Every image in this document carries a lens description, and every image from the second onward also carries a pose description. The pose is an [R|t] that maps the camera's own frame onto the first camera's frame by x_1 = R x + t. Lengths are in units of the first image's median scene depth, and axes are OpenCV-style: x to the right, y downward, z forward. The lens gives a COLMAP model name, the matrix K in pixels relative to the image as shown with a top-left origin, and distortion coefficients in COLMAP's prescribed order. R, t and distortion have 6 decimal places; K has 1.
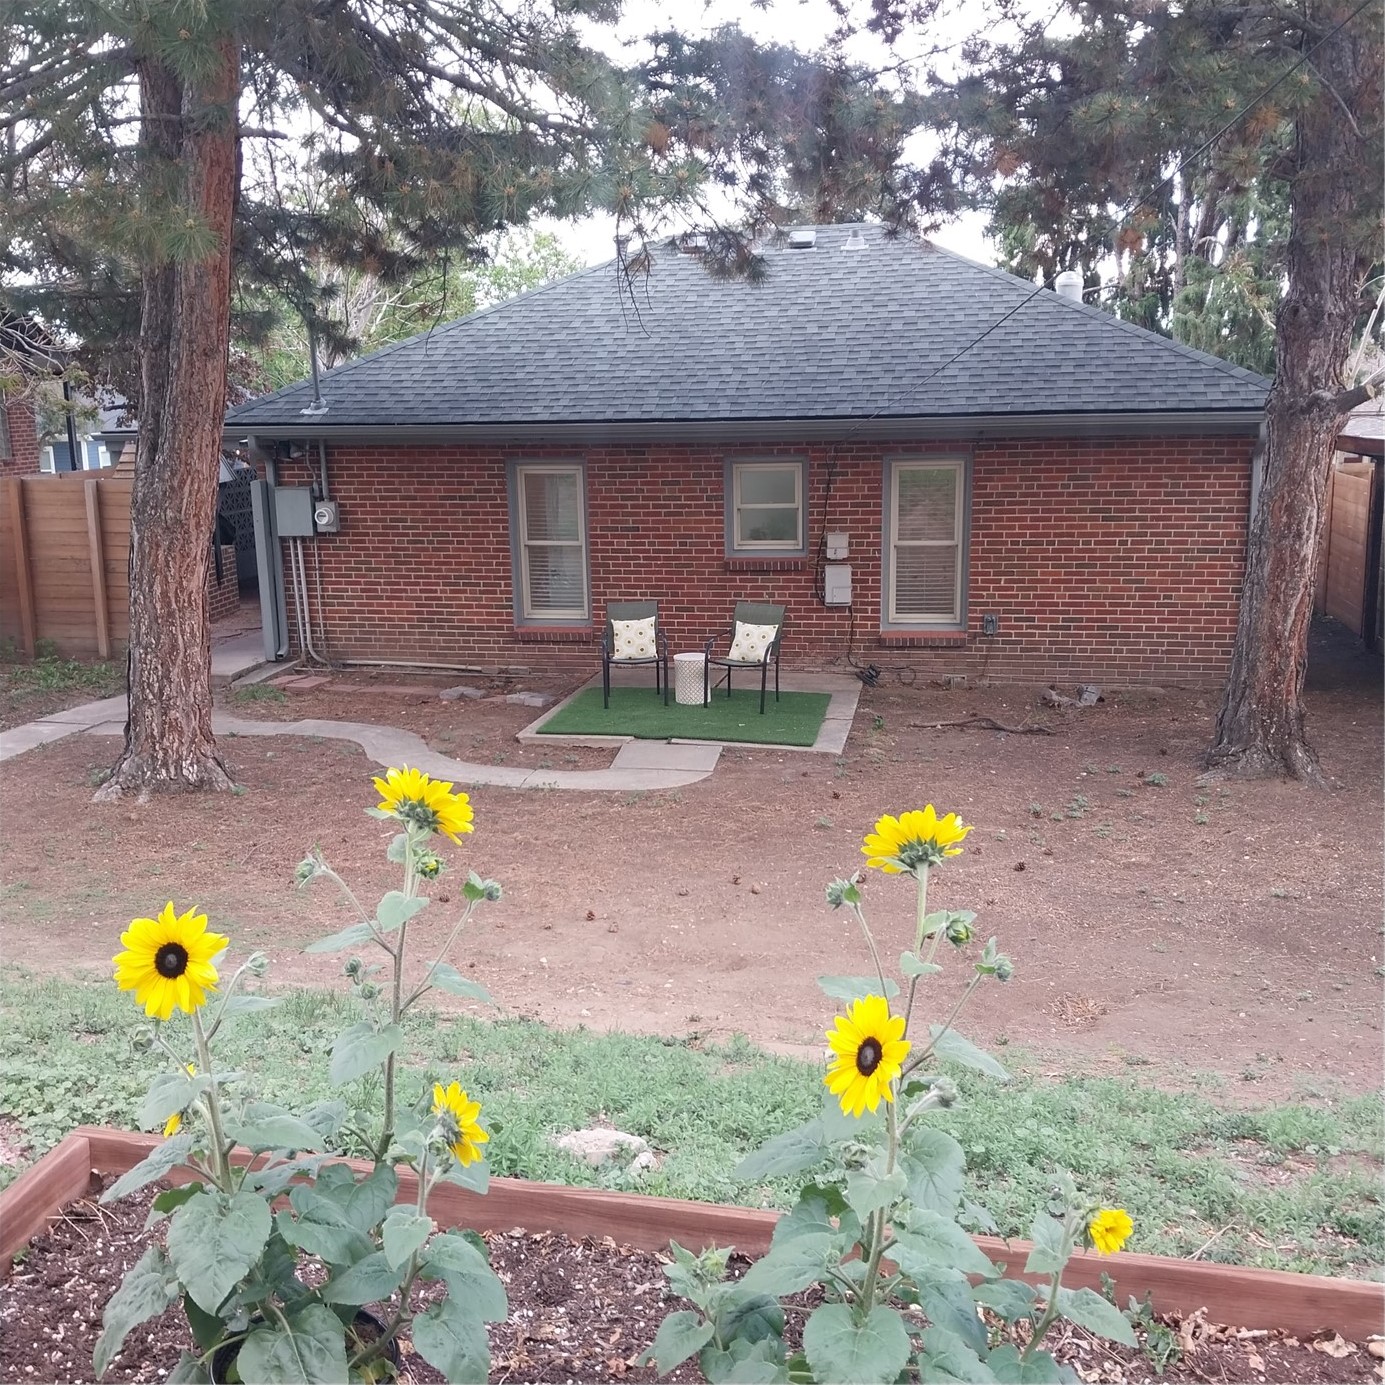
lens RADIAL K [[1434.0, 0, 691.1], [0, 1434.0, 694.9], [0, 0, 1]] dist [0.239103, -0.722895]
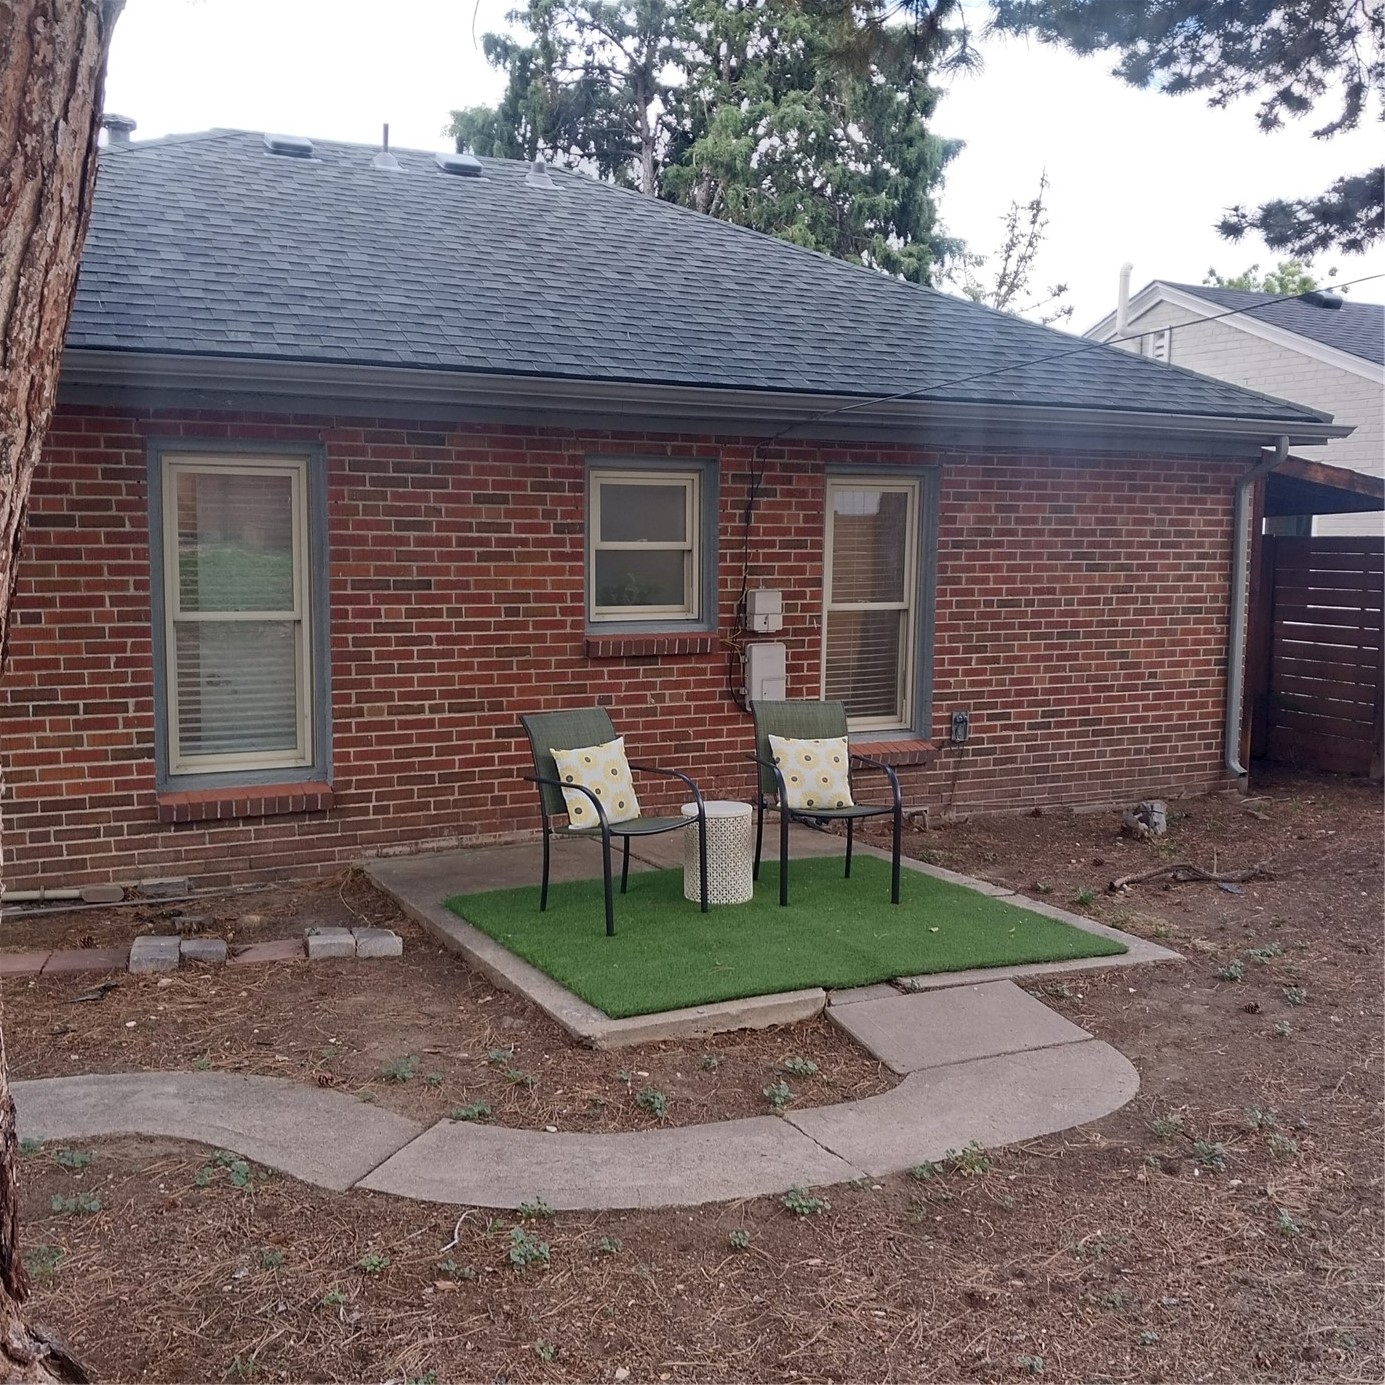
lens RADIAL K [[1434.0, 0, 691.1], [0, 1434.0, 694.9], [0, 0, 1]] dist [0.239103, -0.722895]
pose [[0.791845, -0.040719, 0.609363, -0.285145], [0.106142, 0.991766, -0.071656, -0.028142], [-0.601428, 0.121419, 0.789647, 0.537181]]
